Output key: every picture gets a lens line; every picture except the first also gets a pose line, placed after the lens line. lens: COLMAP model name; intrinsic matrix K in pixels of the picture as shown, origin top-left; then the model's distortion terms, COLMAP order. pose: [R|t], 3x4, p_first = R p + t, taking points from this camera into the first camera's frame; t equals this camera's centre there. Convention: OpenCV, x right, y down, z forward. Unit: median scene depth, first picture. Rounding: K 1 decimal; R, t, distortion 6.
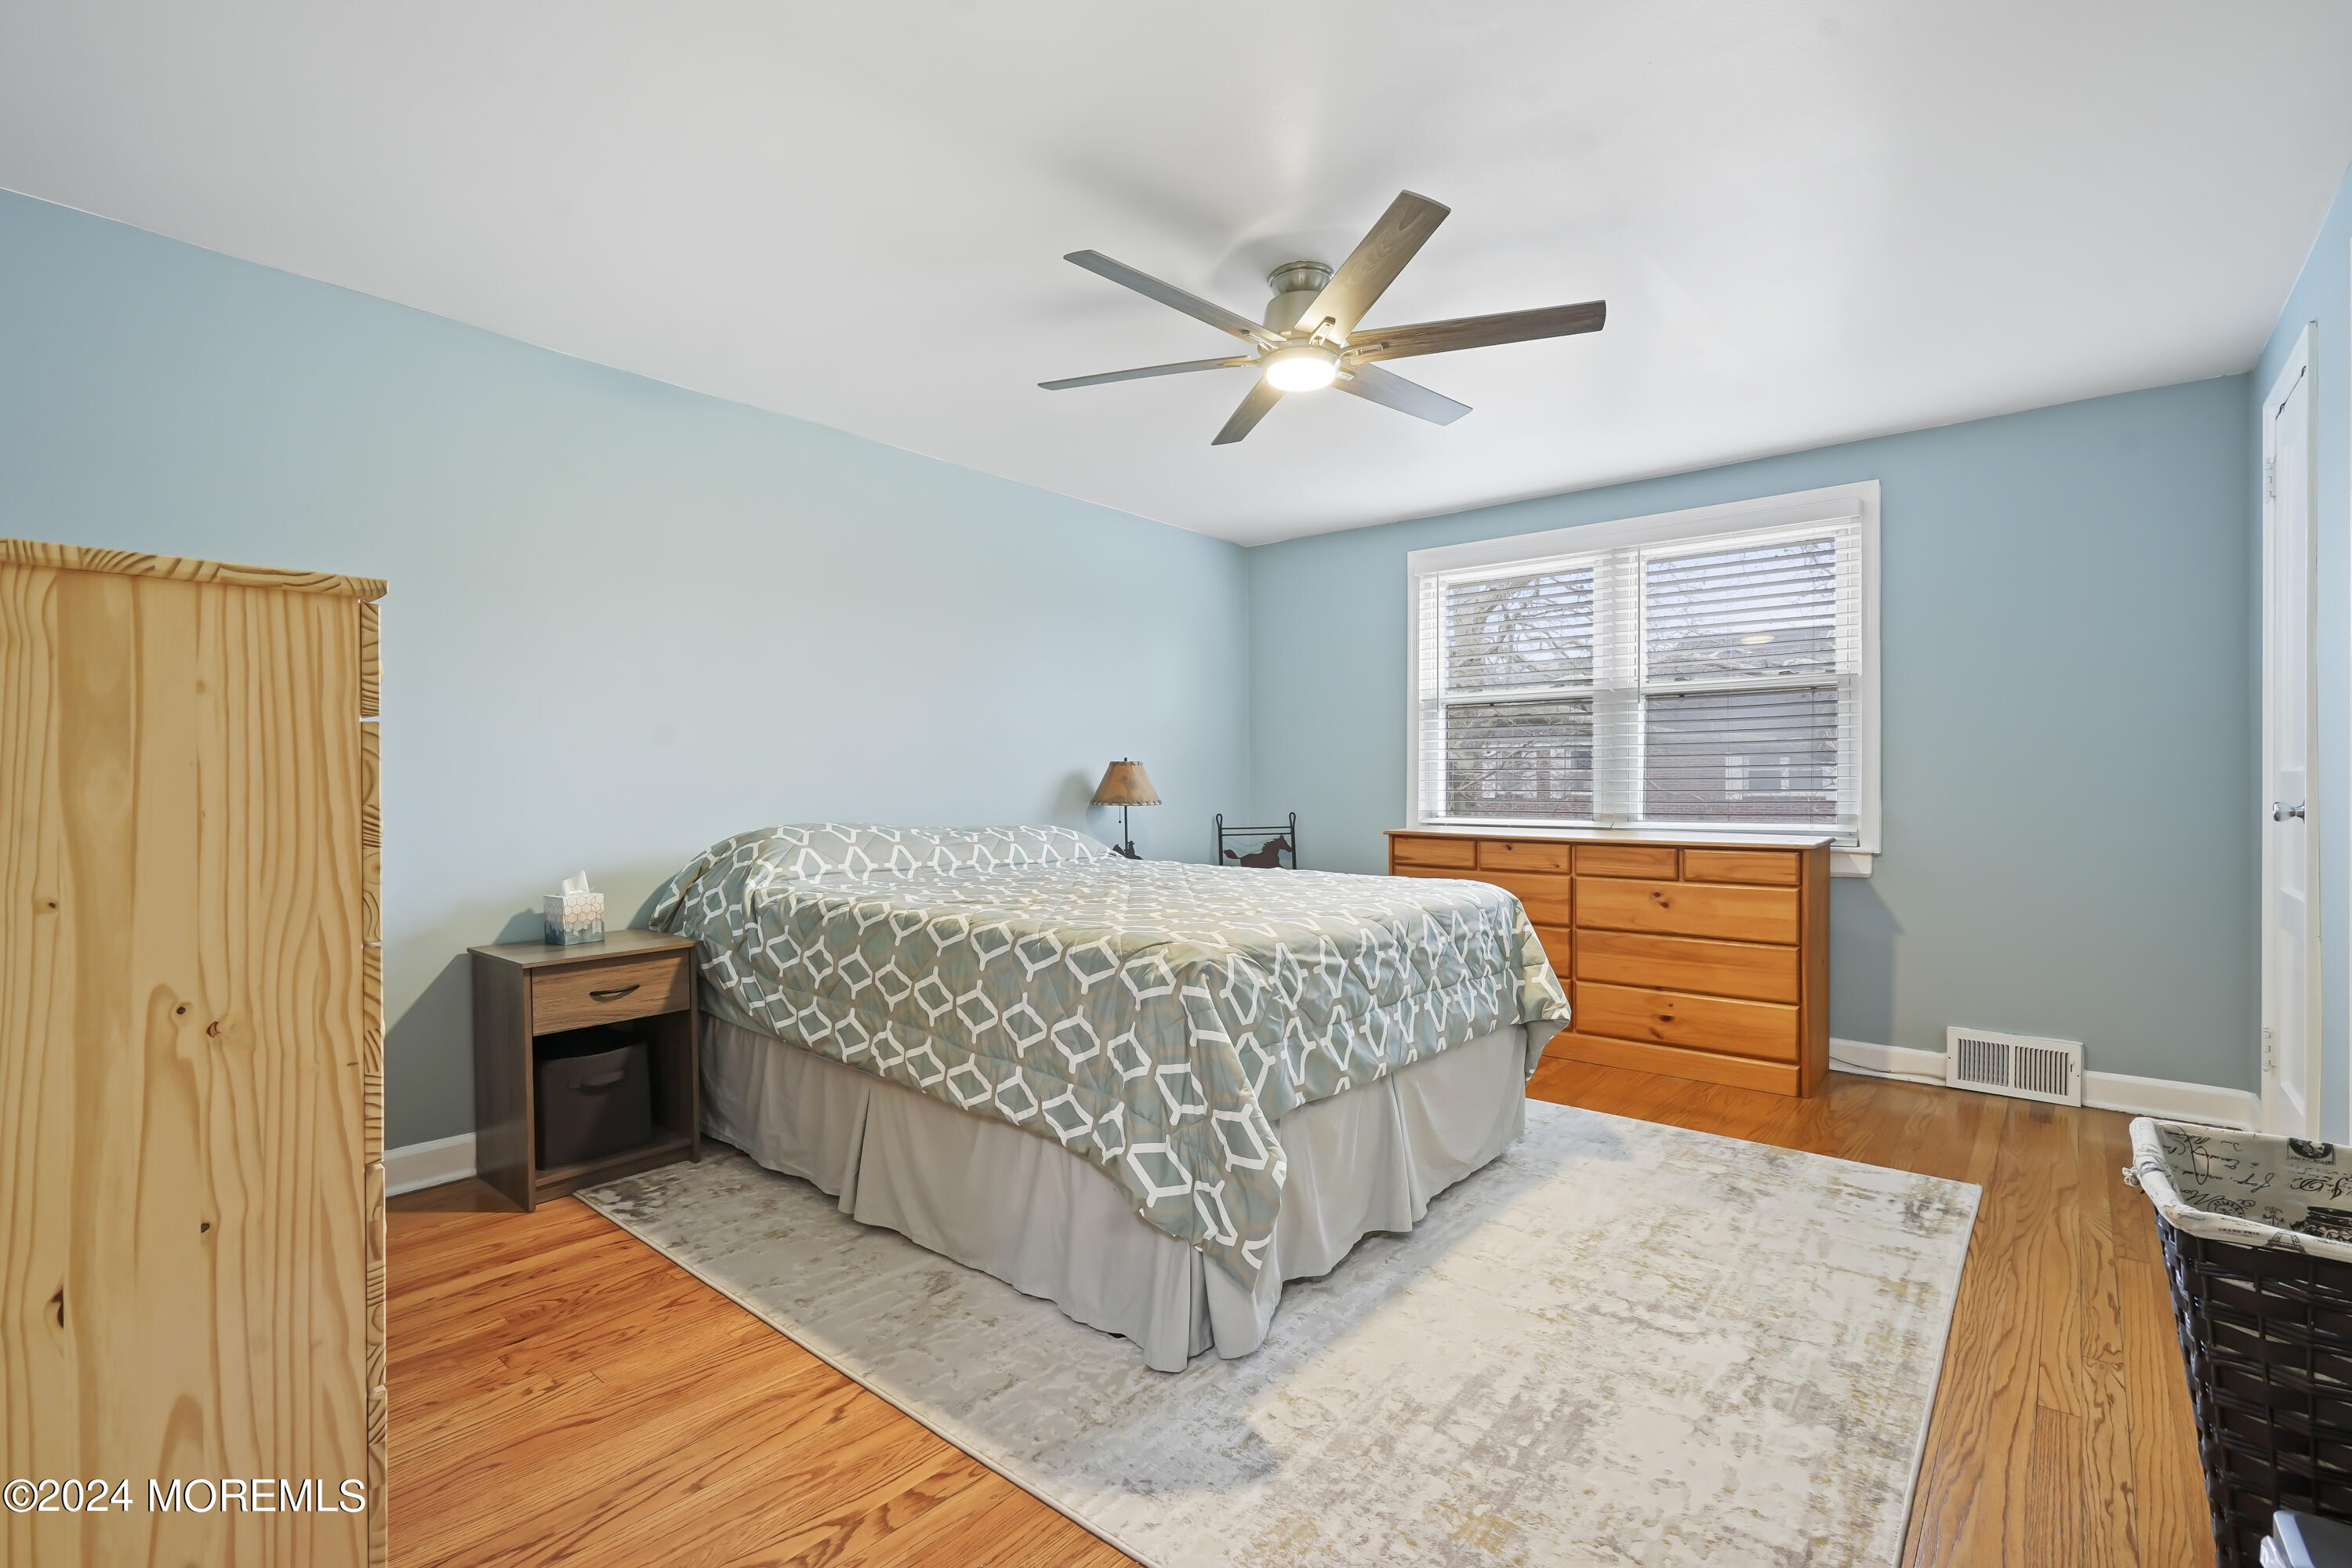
lens RADIAL K [[1075.6, 0, 1164.0], [0, 1075.6, 788.0], [0, 0, 1]] dist [-0.001049, 0.001881]
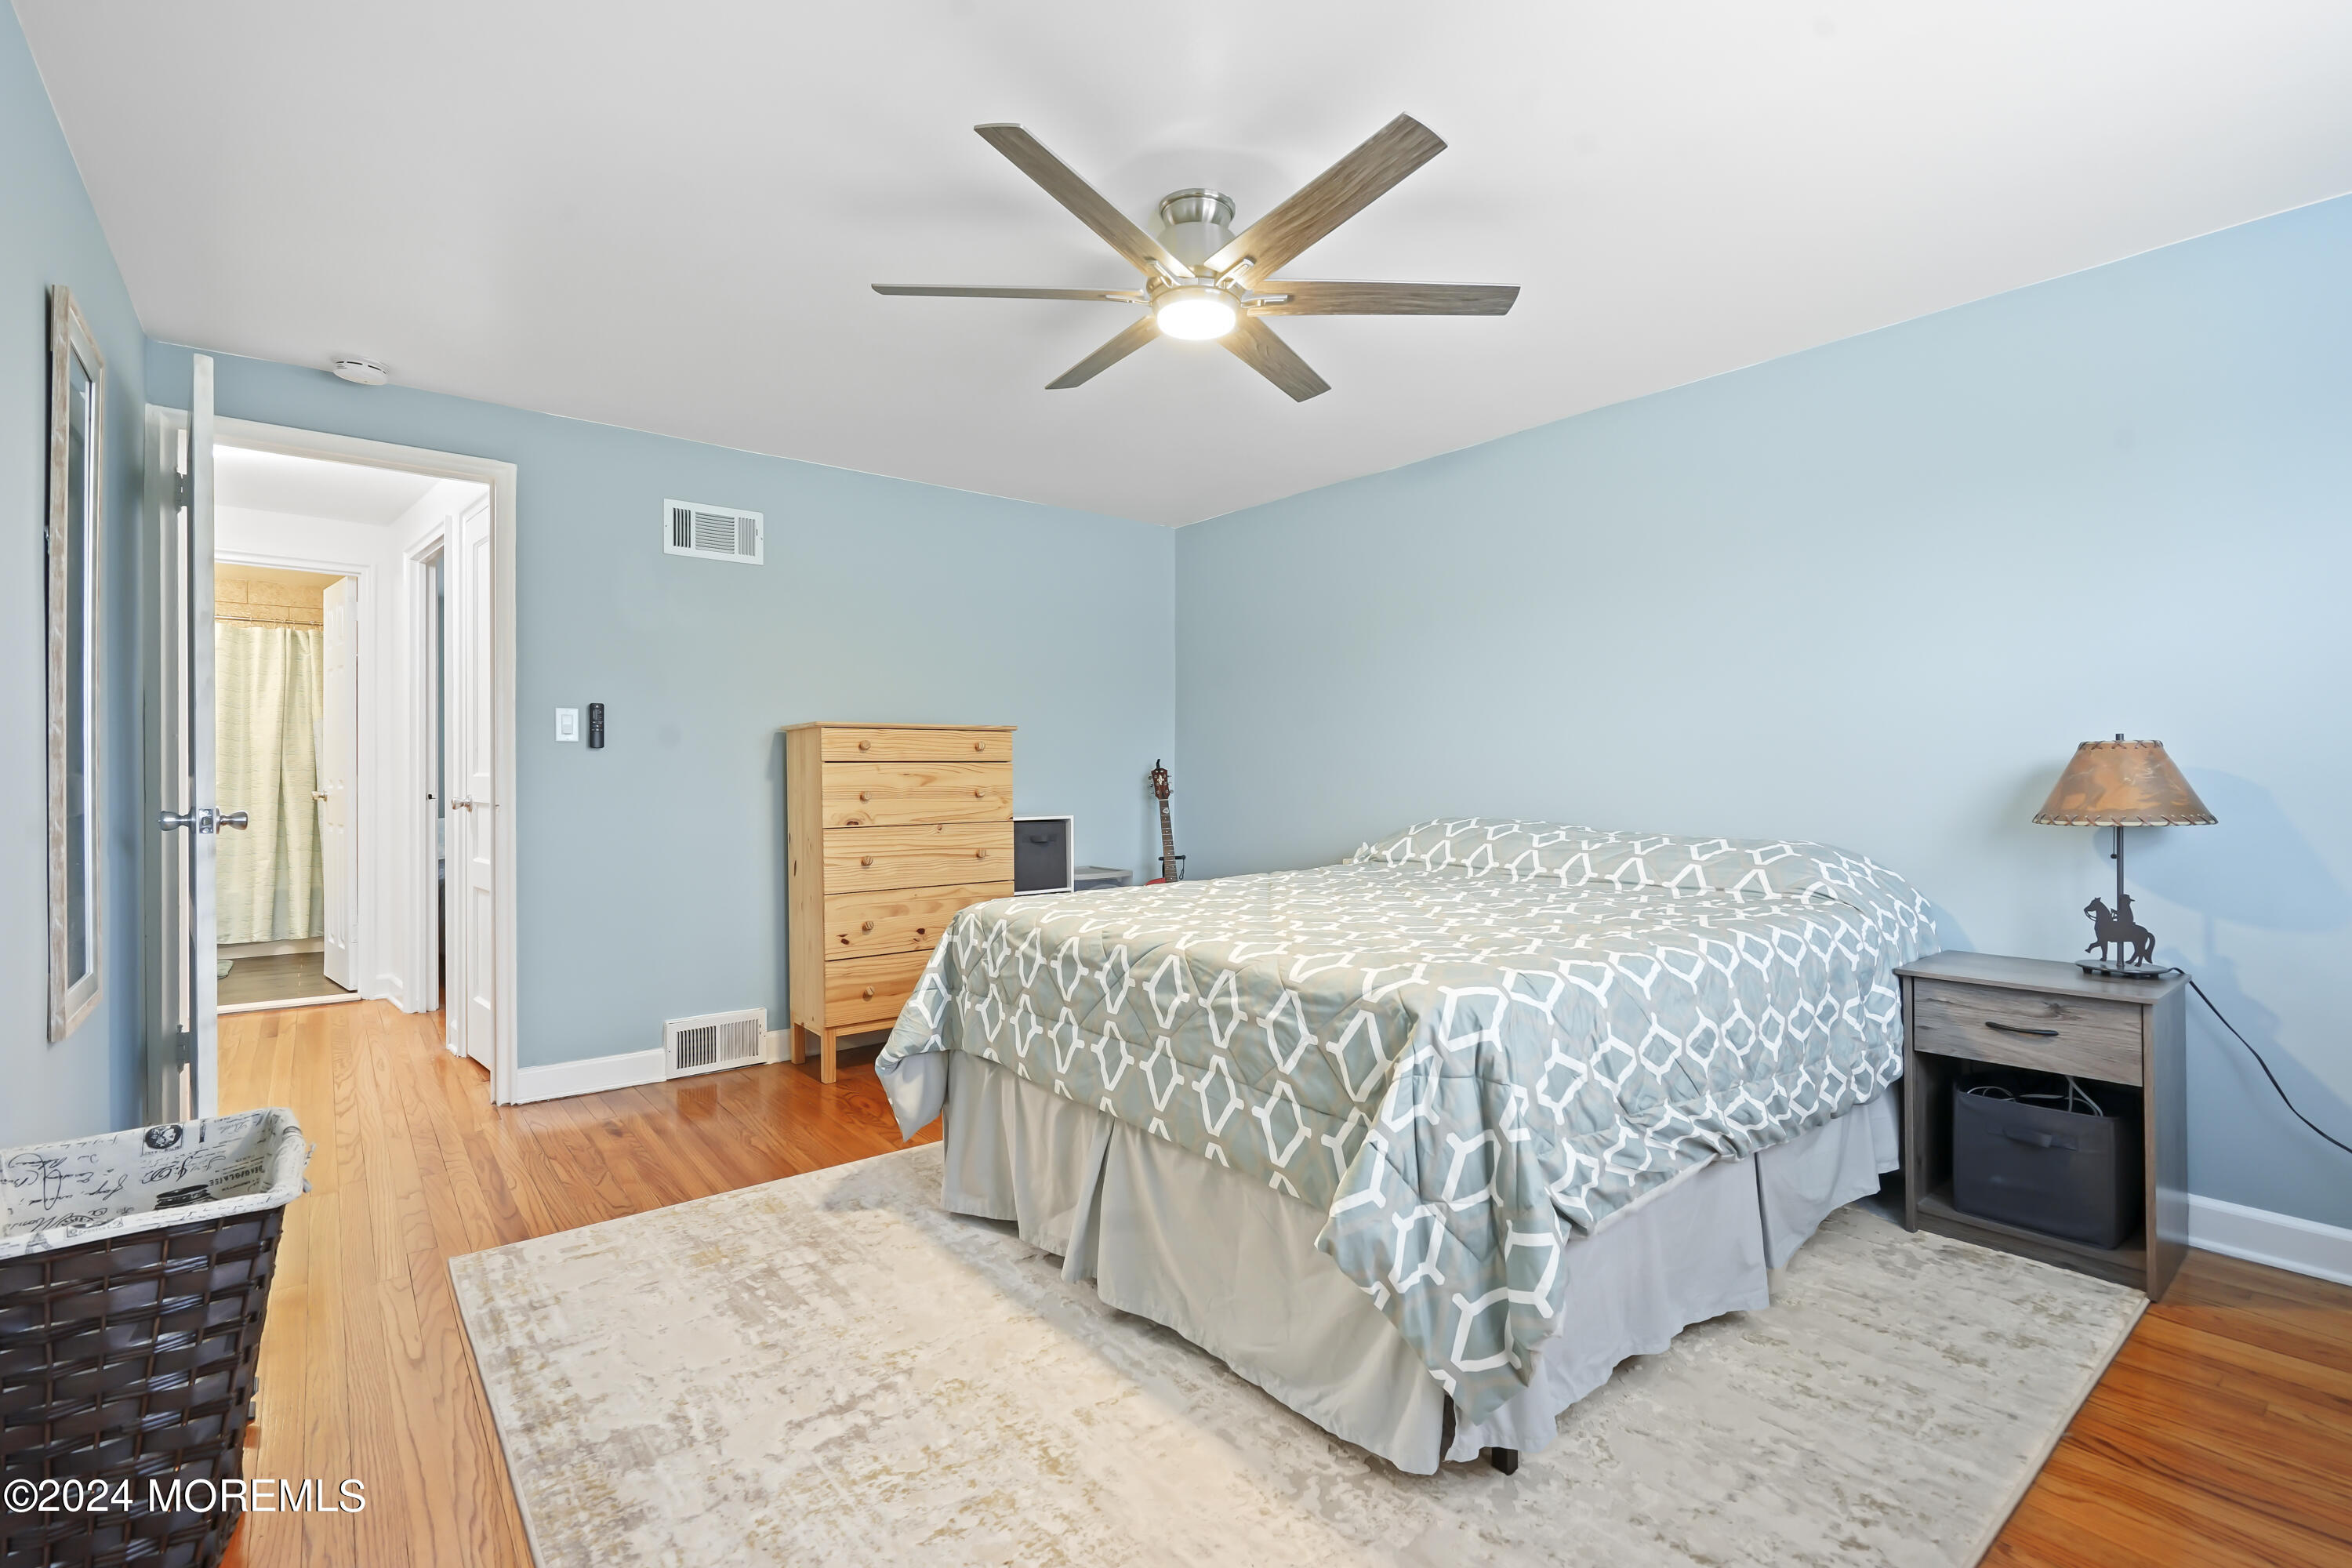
lens RADIAL K [[1075.6, 0, 1158.3], [0, 1075.6, 786.2], [0, 0, 1]] dist [-0.001049, 0.001881]
pose [[-0.204827, 0.008234, -0.978764, 1.228426], [-0.004122, 0.999948, 0.009275, -0.012049], [0.978790, 0.005934, -0.204783, 1.418512]]
